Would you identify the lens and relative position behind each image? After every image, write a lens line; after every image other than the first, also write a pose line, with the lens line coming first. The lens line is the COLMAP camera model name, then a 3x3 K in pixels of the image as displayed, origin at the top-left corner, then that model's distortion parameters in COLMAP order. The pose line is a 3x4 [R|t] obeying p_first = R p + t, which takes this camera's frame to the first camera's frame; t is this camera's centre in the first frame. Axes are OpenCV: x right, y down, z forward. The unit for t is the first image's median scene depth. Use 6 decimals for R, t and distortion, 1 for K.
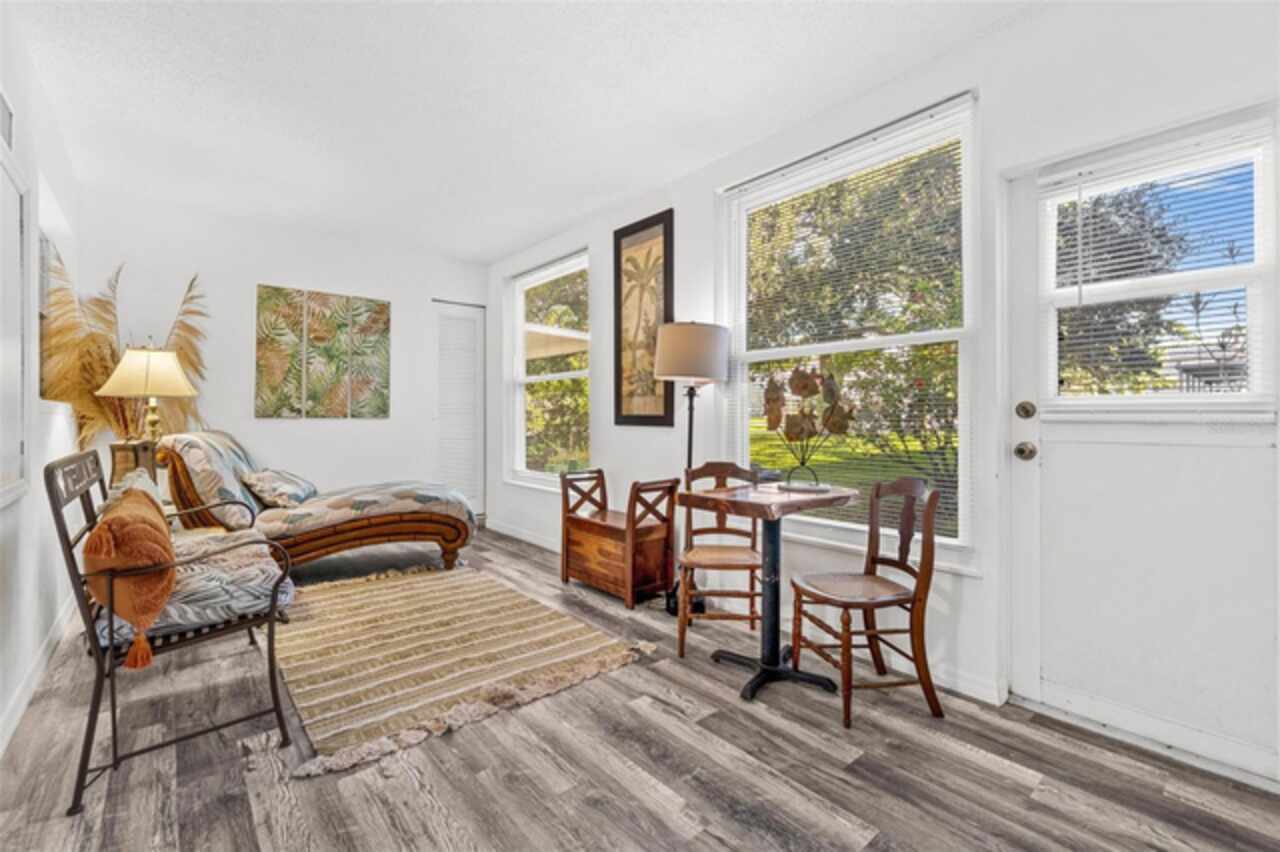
lens RADIAL K [[549.2, 0, 643.6], [0, 549.2, 407.5], [0, 0, 1]] dist [-0.000674, -0.000046]
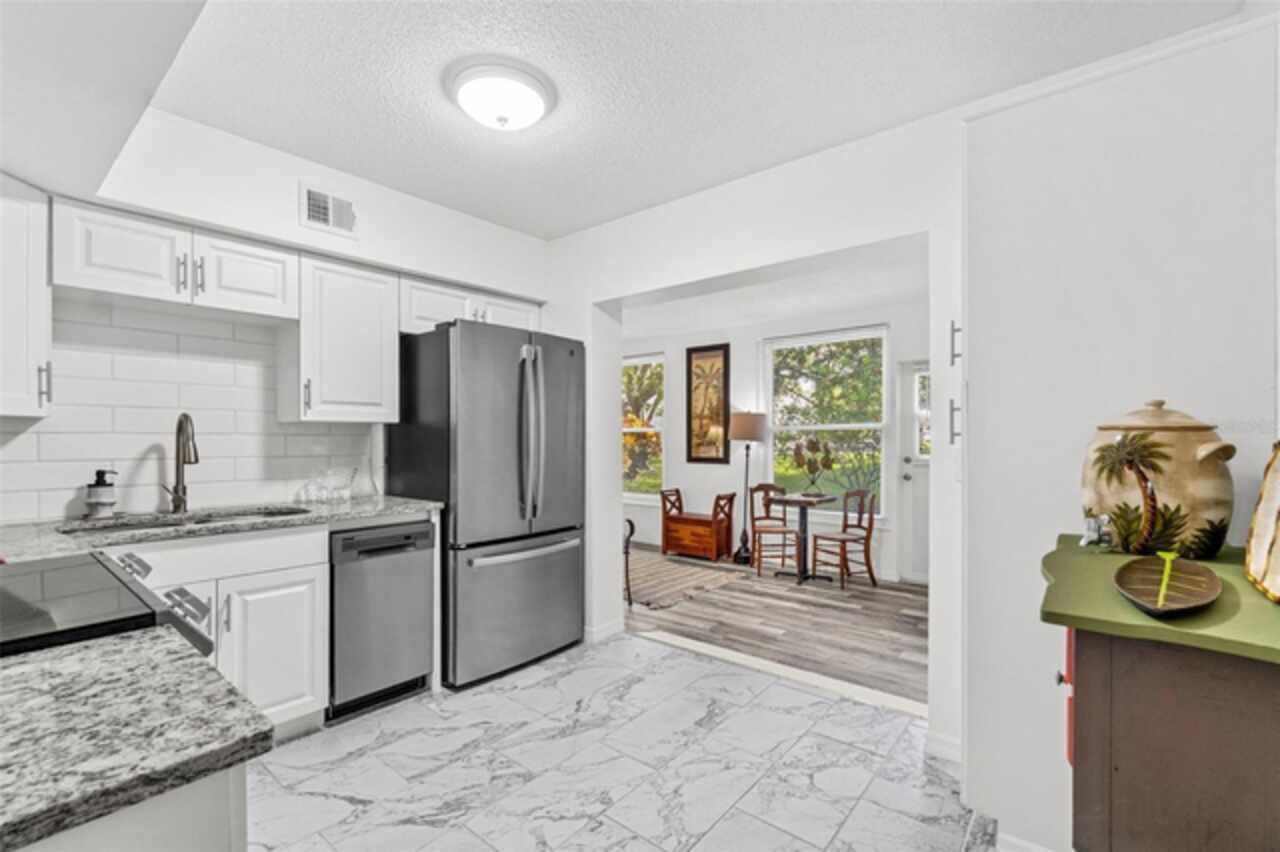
lens RADIAL K [[557.1, 0, 642.6], [0, 557.1, 430.5], [0, 0, 1]] dist [-0.002148, -0.000222]
pose [[0.984586, 0.001671, 0.174891, -0.607478], [-0.002231, 0.999993, 0.003010, -0.090001], [-0.174885, -0.003354, 0.984583, -0.833307]]
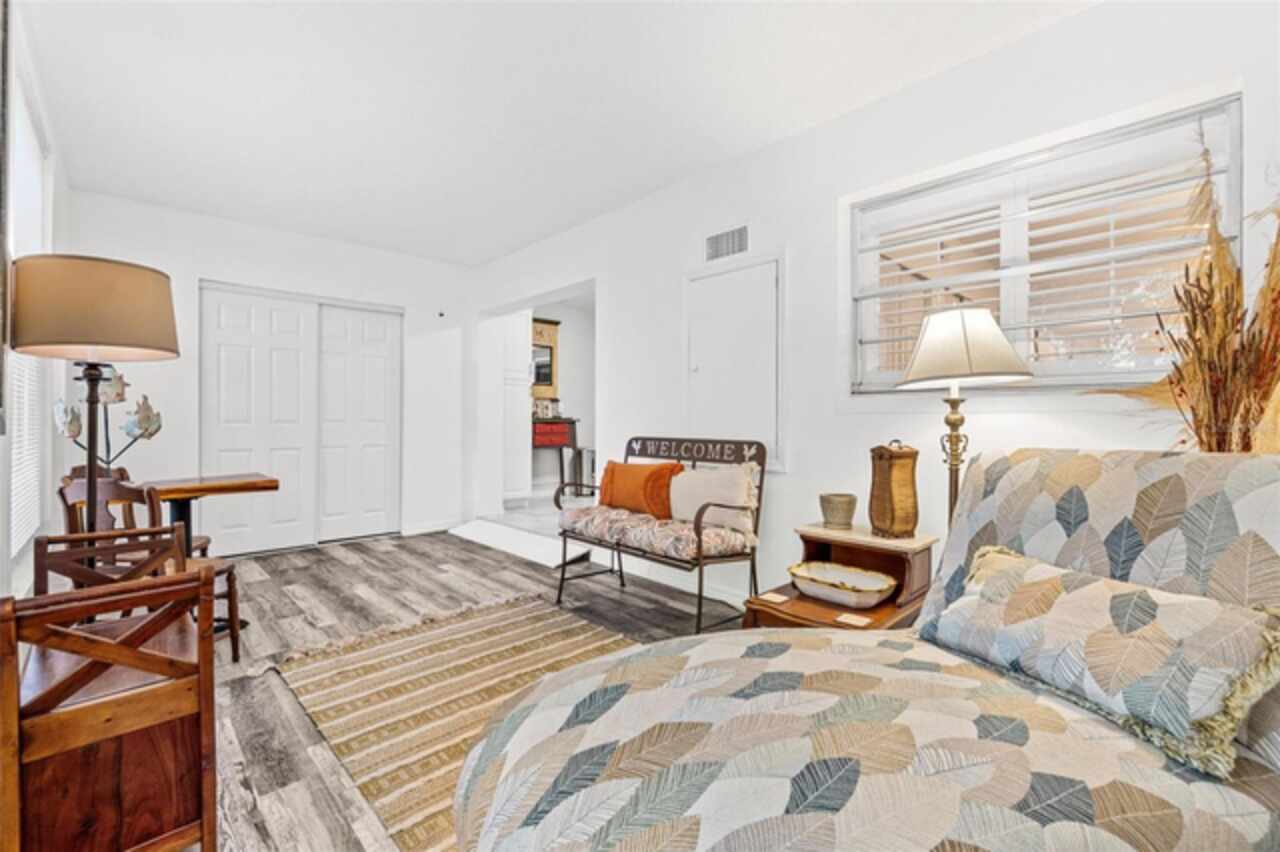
lens RADIAL K [[557.1, 0, 642.6], [0, 557.1, 430.5], [0, 0, 1]] dist [-0.002148, -0.000222]
pose [[-0.999361, 0.000796, -0.035734, -0.510999], [0.000770, 0.999999, 0.000725, 0.036613], [0.035734, 0.000697, -0.999361, 1.665012]]
